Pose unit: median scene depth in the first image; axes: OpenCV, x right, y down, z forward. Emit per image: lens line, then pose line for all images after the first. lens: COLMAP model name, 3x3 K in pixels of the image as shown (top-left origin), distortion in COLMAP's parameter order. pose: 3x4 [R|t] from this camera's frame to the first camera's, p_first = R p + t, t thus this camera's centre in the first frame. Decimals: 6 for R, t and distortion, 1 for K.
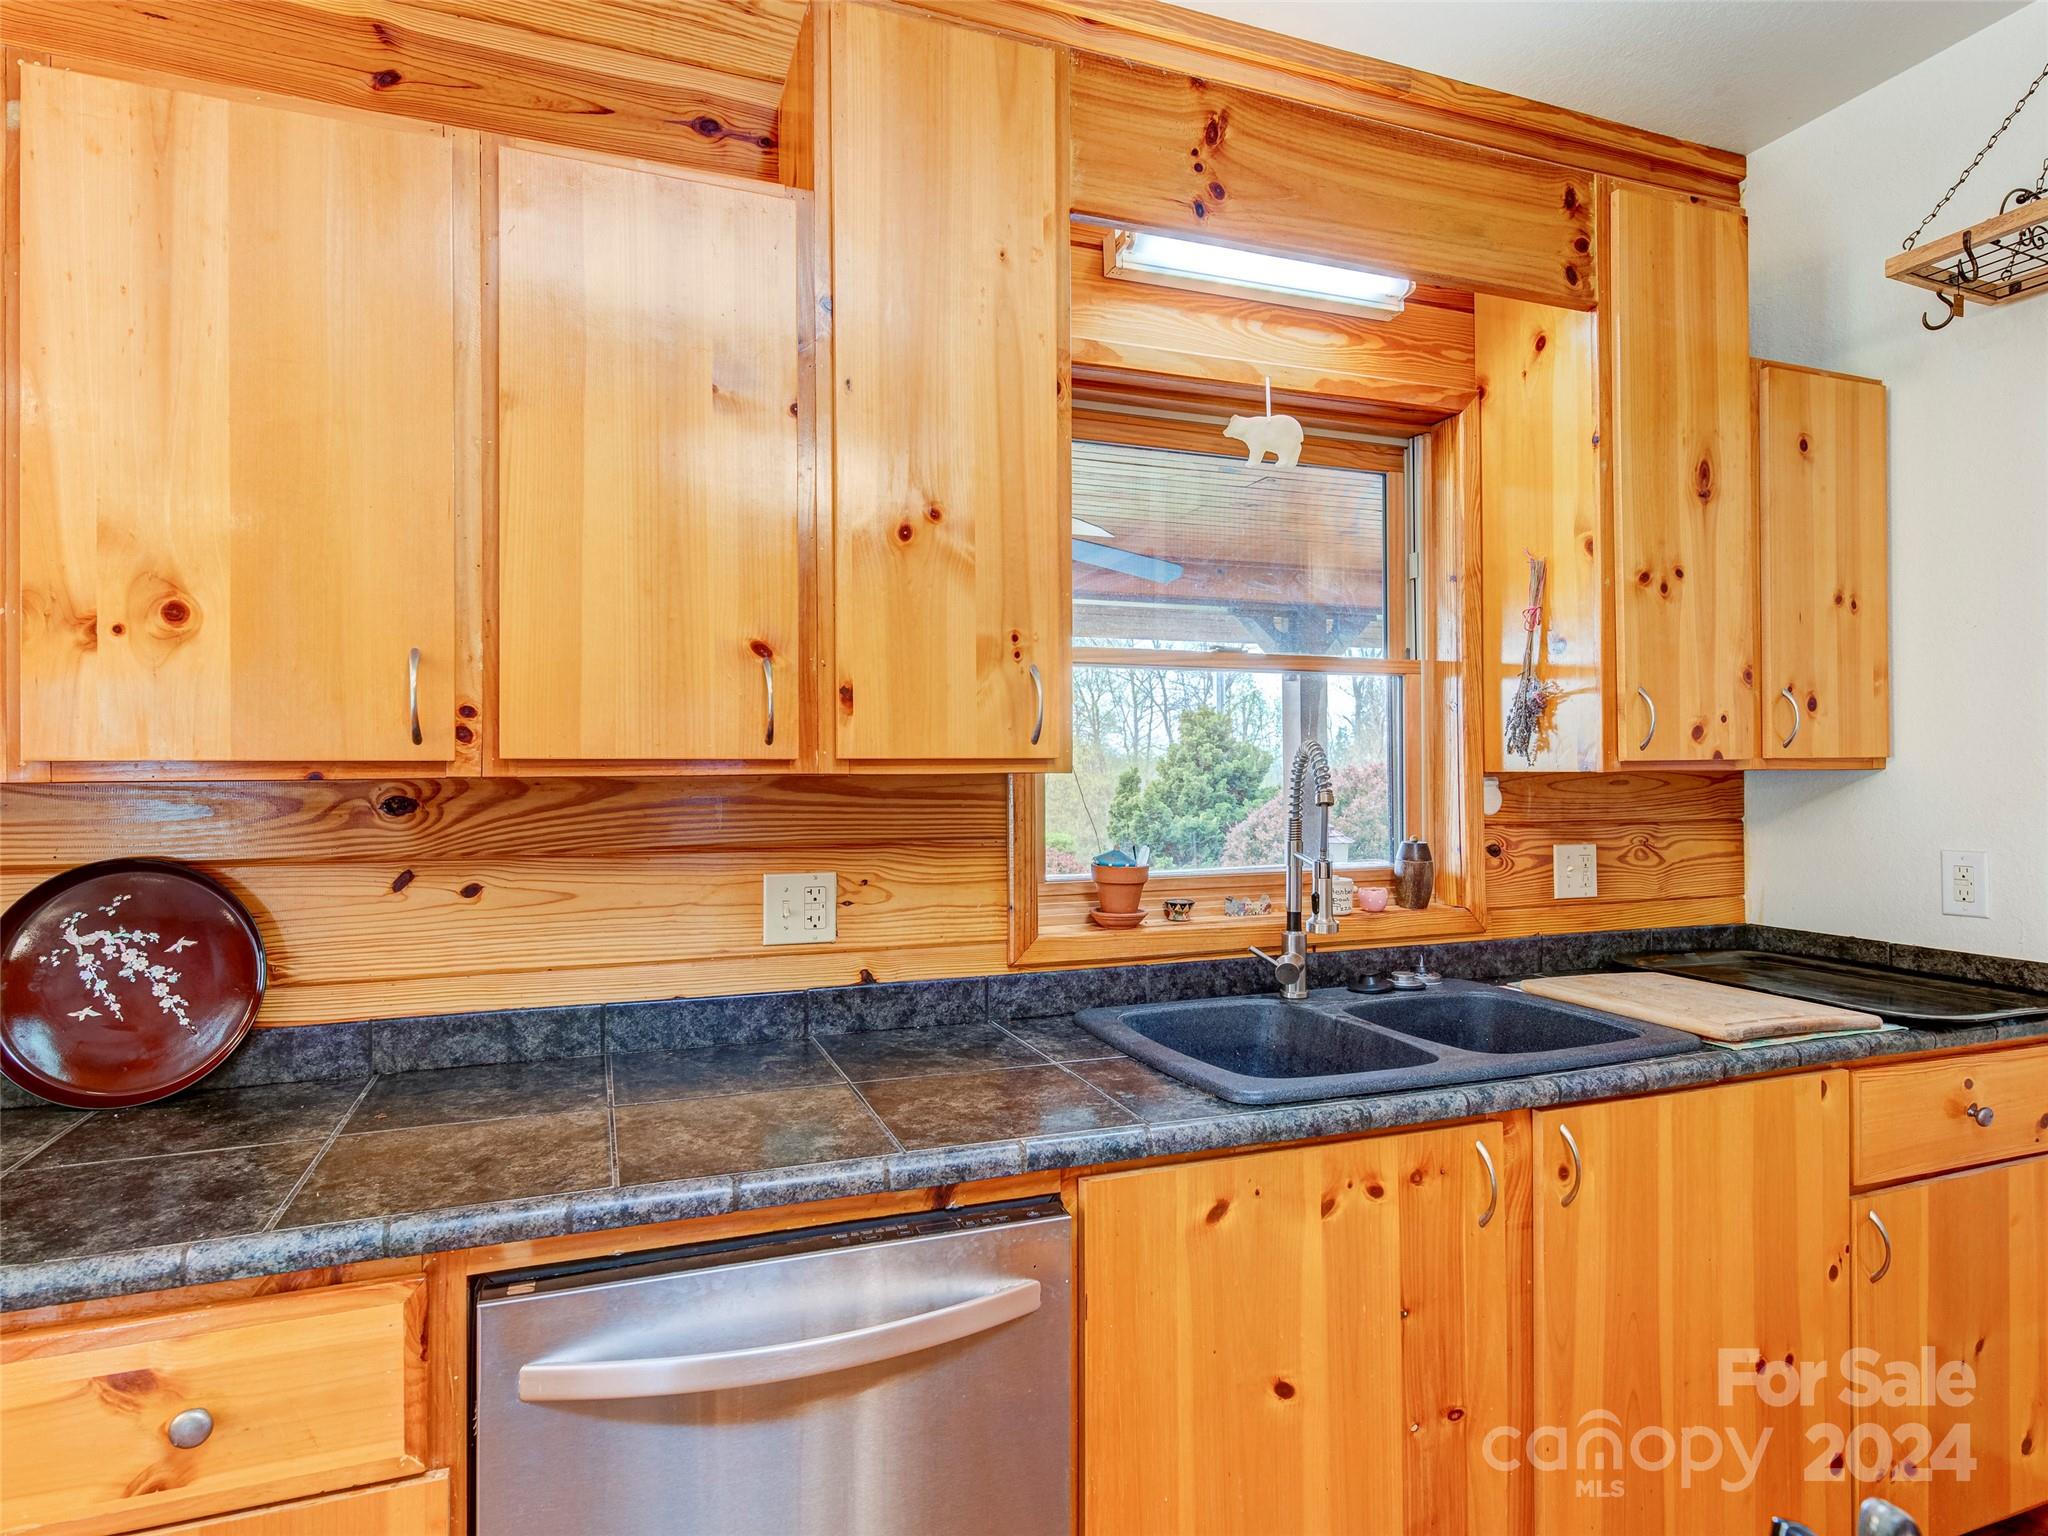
lens RADIAL K [[1140.2, 0, 1055.4], [0, 1140.2, 764.6], [0, 0, 1]] dist [0.017022, -0.008786]
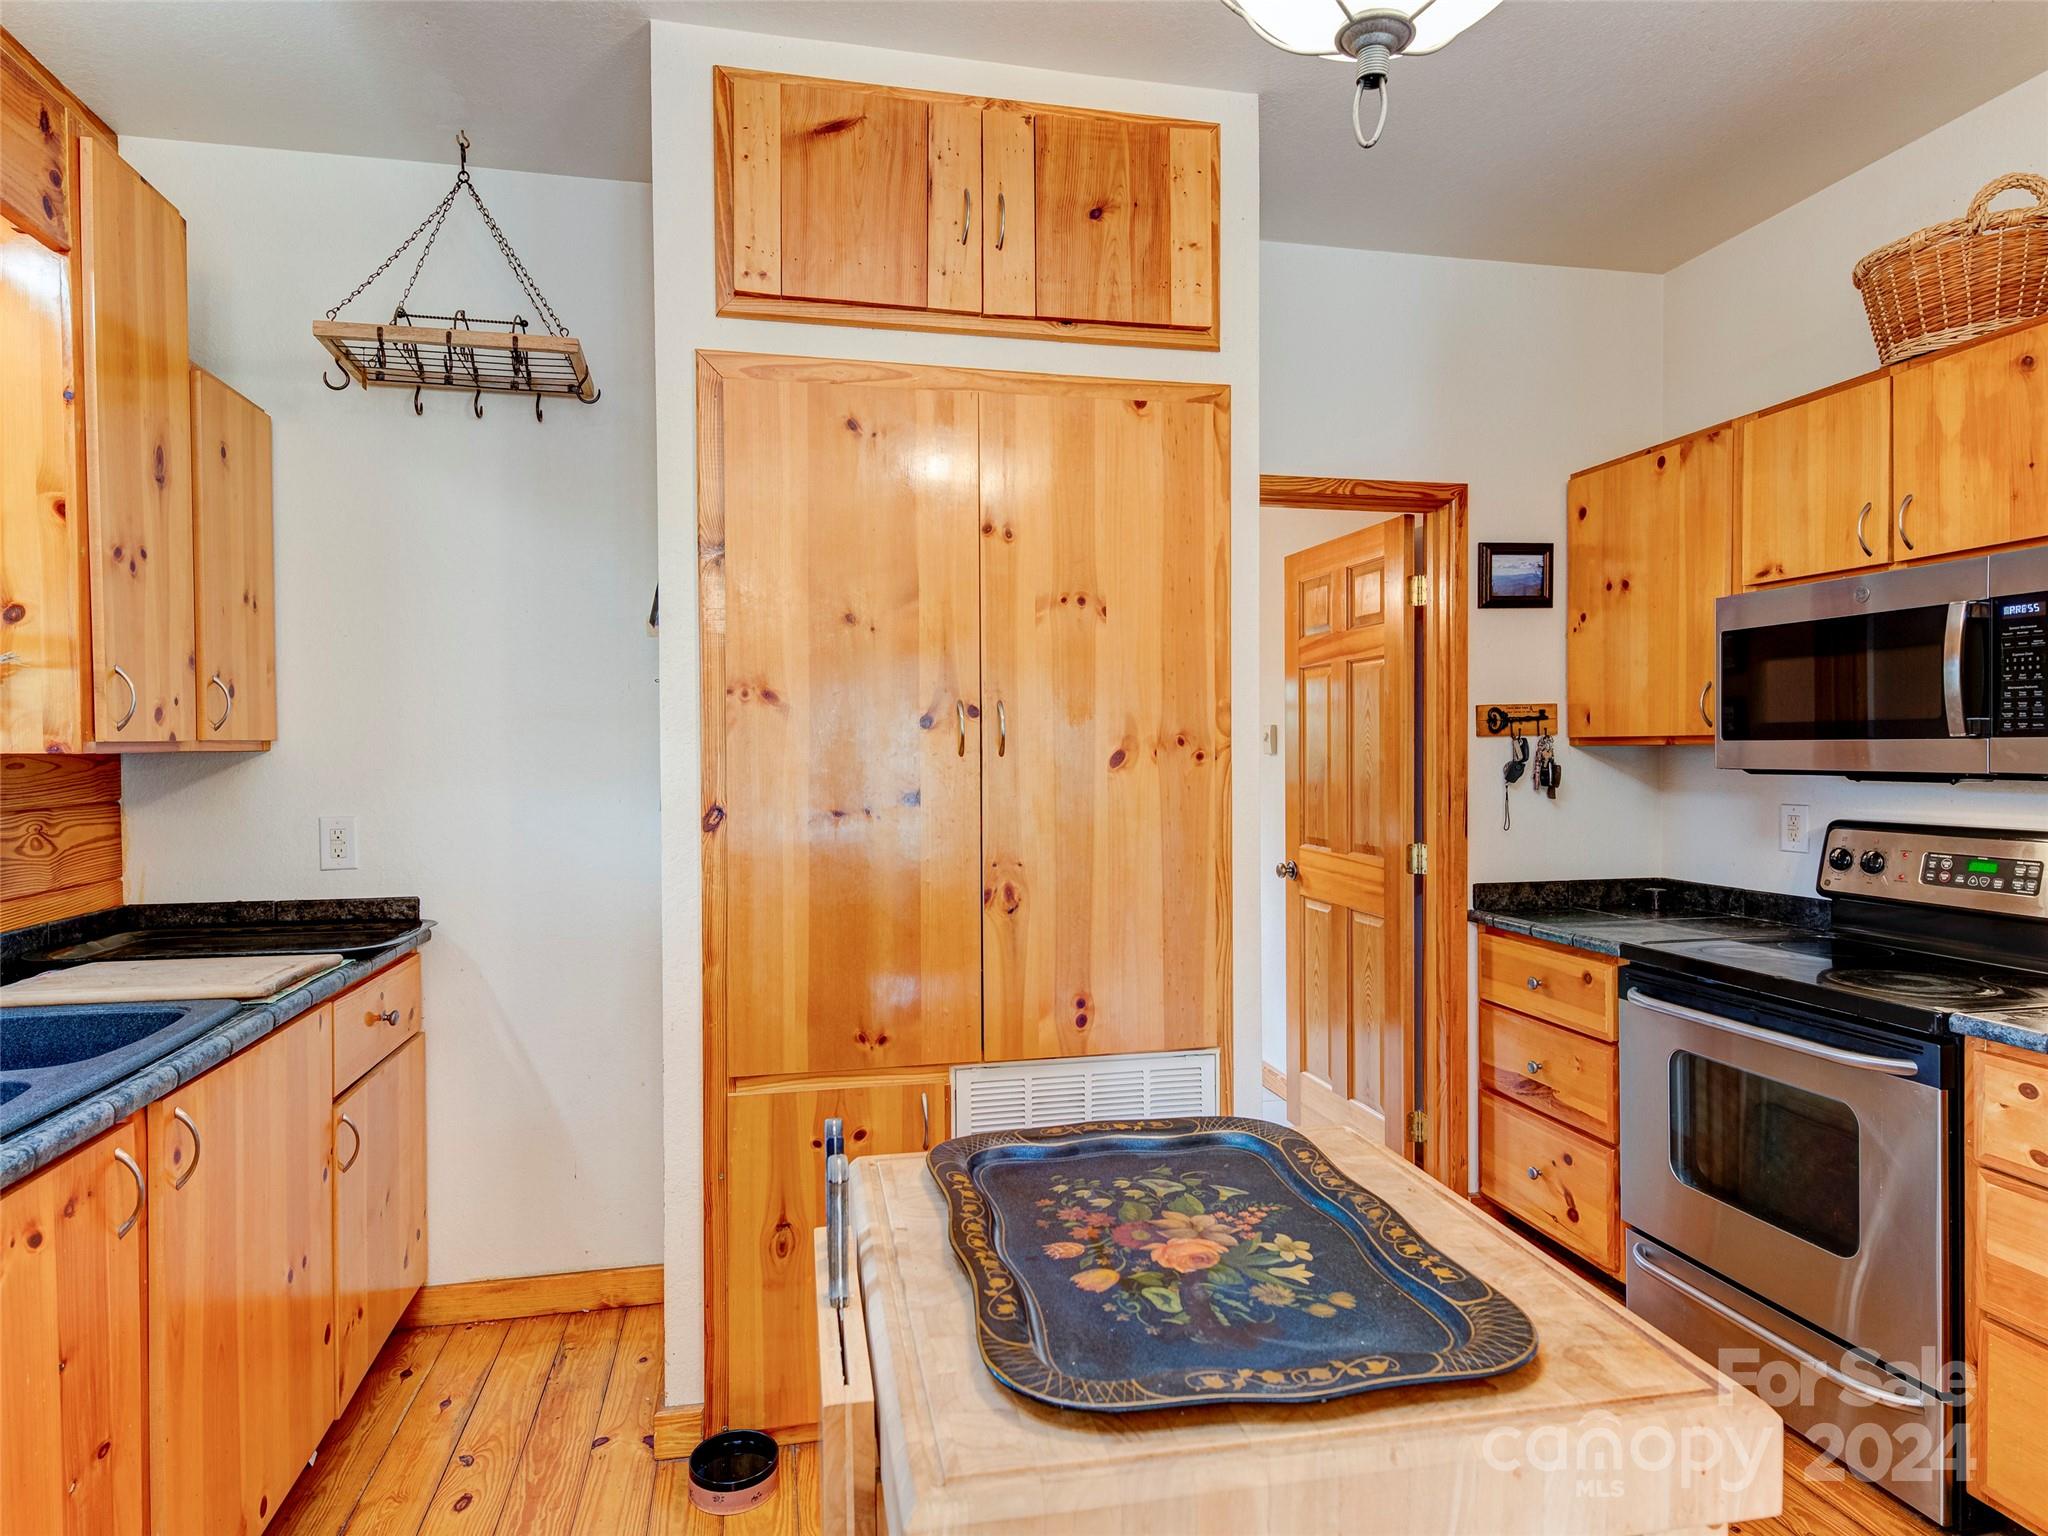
lens RADIAL K [[1140.2, 0, 978.6], [0, 1140.2, 762.4], [0, 0, 1]] dist [0.017022, -0.008786]
pose [[0.185271, -0.010184, 0.982635, -0.352026], [0.000477, 0.999947, 0.010274, 0.005060], [-0.982687, -0.001435, 0.185266, 0.117419]]
